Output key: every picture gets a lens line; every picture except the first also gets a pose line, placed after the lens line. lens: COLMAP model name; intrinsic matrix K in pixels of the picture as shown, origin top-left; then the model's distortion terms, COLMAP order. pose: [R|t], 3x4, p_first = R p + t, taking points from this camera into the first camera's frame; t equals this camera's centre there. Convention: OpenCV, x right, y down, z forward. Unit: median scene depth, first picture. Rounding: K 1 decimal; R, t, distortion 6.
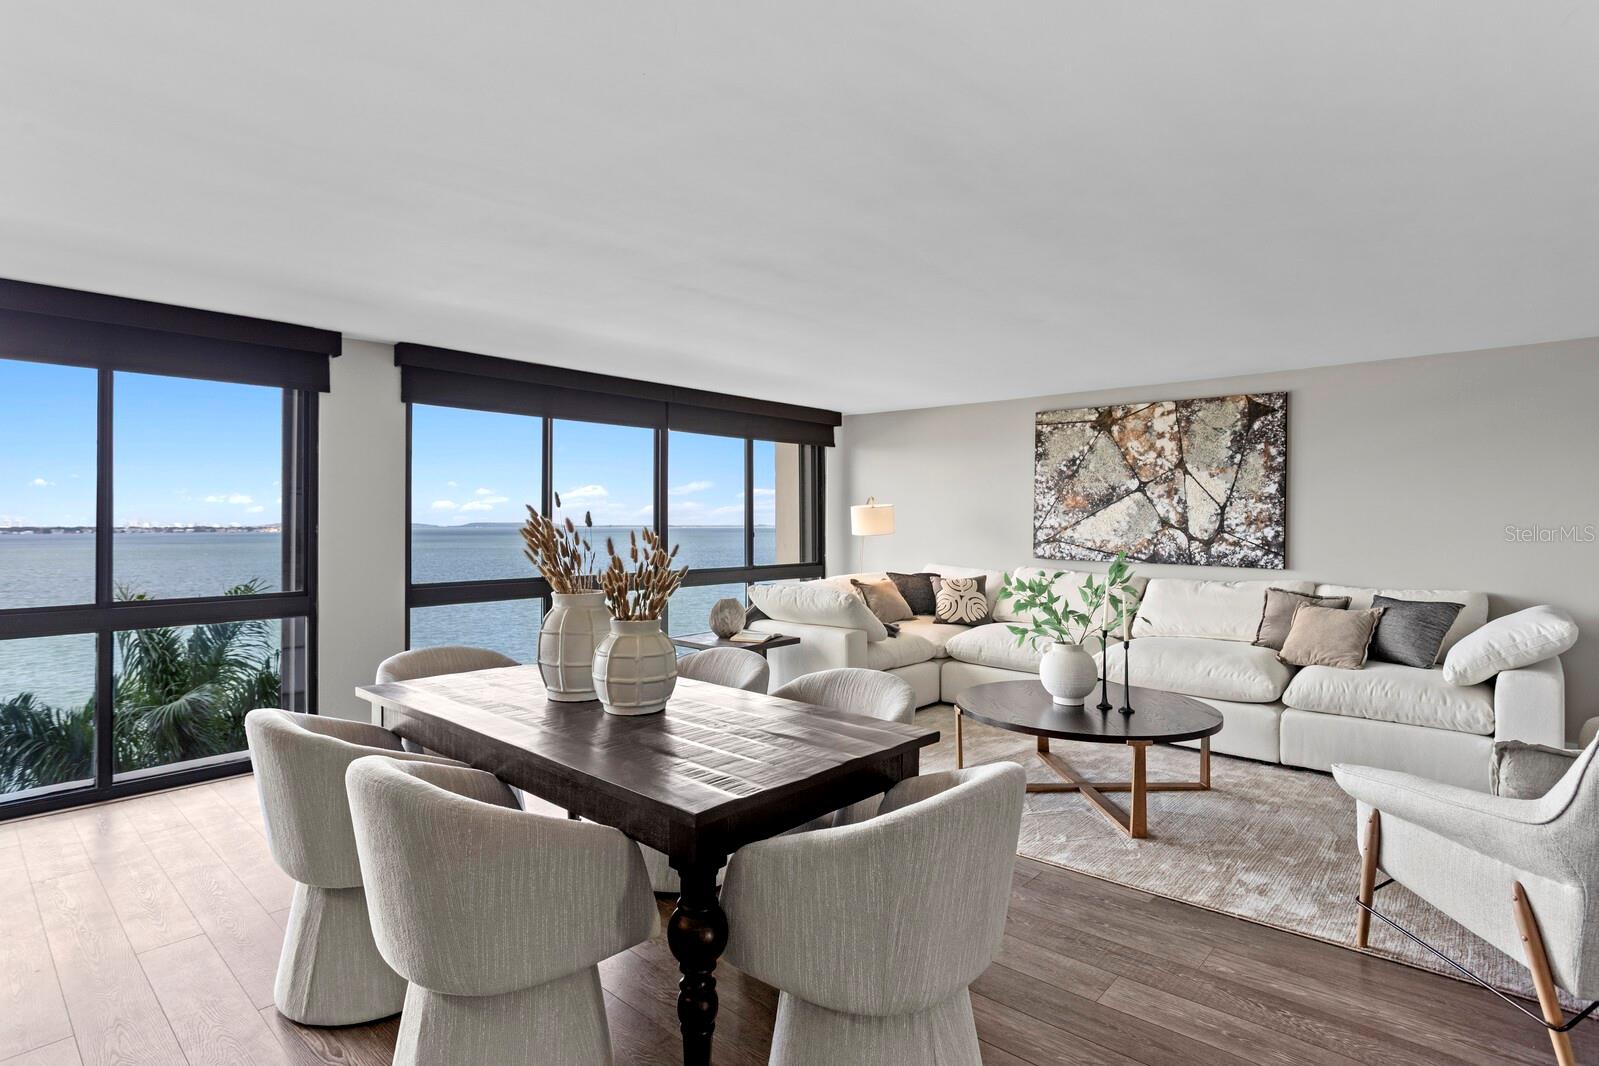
lens RADIAL K [[817.8, 0, 807.3], [0, 817.8, 503.2], [0, 0, 1]] dist [-0.004995, -0.000253]
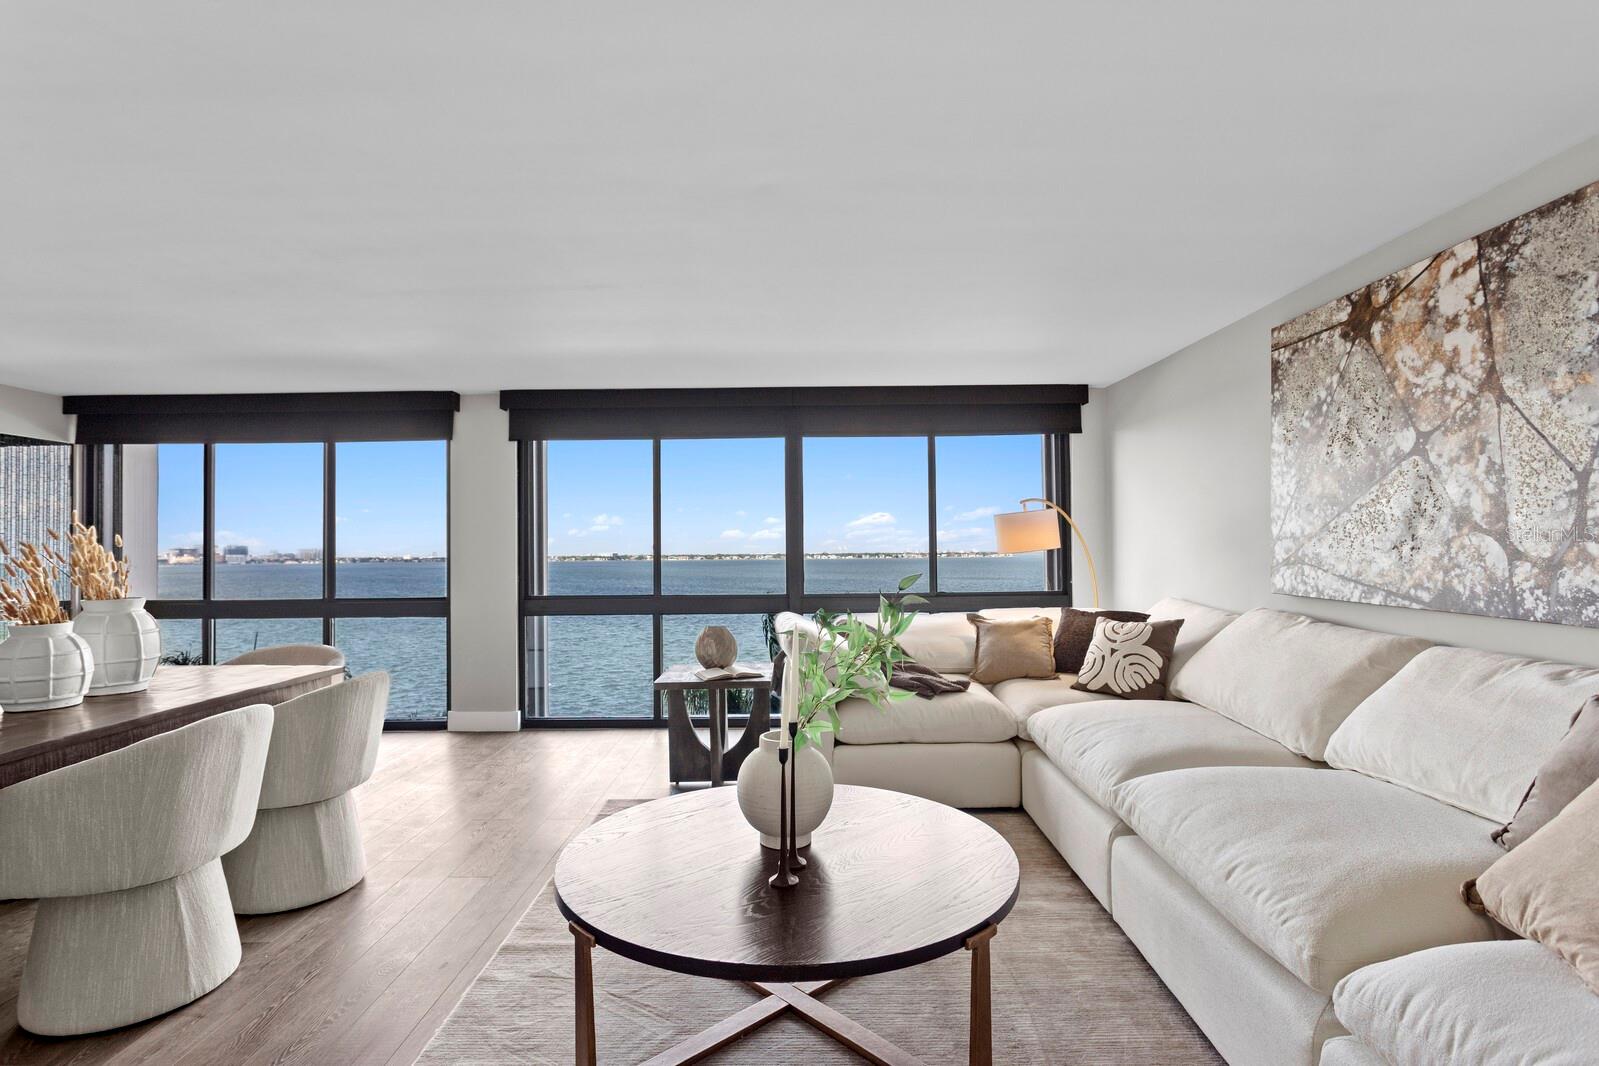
lens RADIAL K [[794.1, 0, 794.8], [0, 794.1, 528.1], [0, 0, 1]] dist [-0.004065, 0.000866]
pose [[0.658627, -0.028461, -0.751931, 0.522683], [0.028267, 0.999515, -0.013073, 0.023860], [0.751938, -0.012644, 0.659112, 0.452604]]
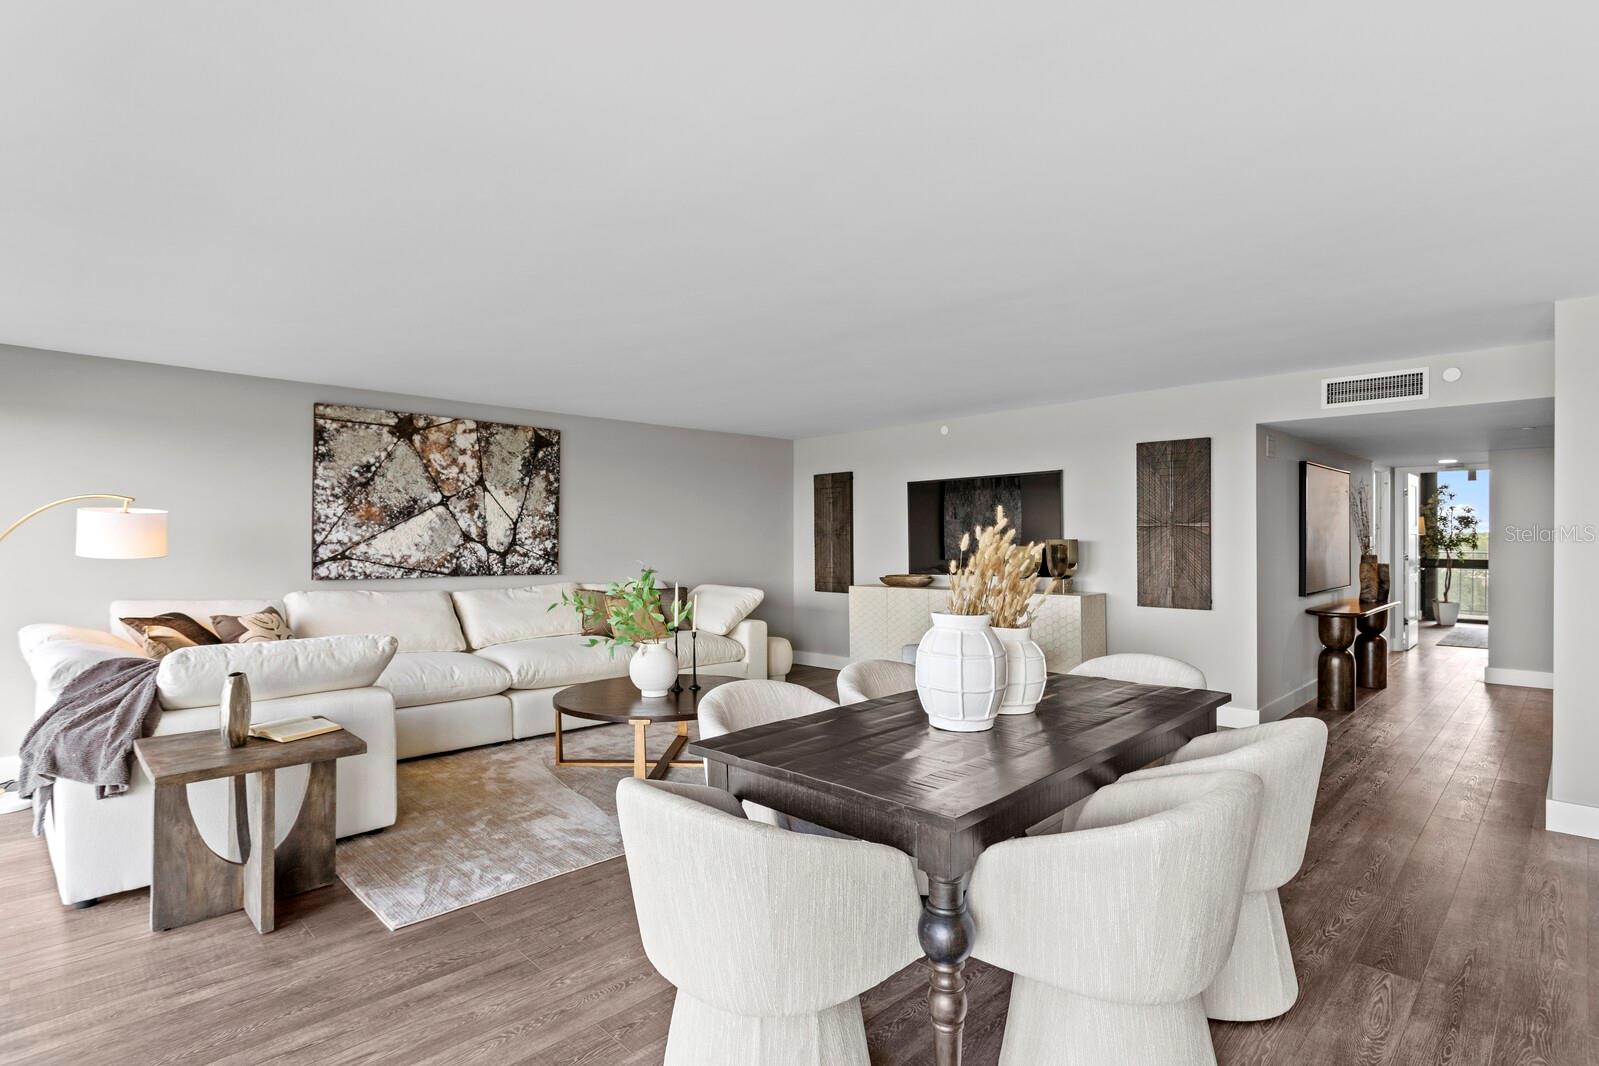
lens RADIAL K [[798.2, 0, 799.5], [0, 798.2, 533.0], [0, 0, 1]] dist [-0.005683, -0.000389]
pose [[0.046832, 0.002277, 0.998900, -0.555335], [-0.022484, 0.999746, -0.001225, 0.011097], [-0.998650, -0.022402, 0.046871, 0.532273]]
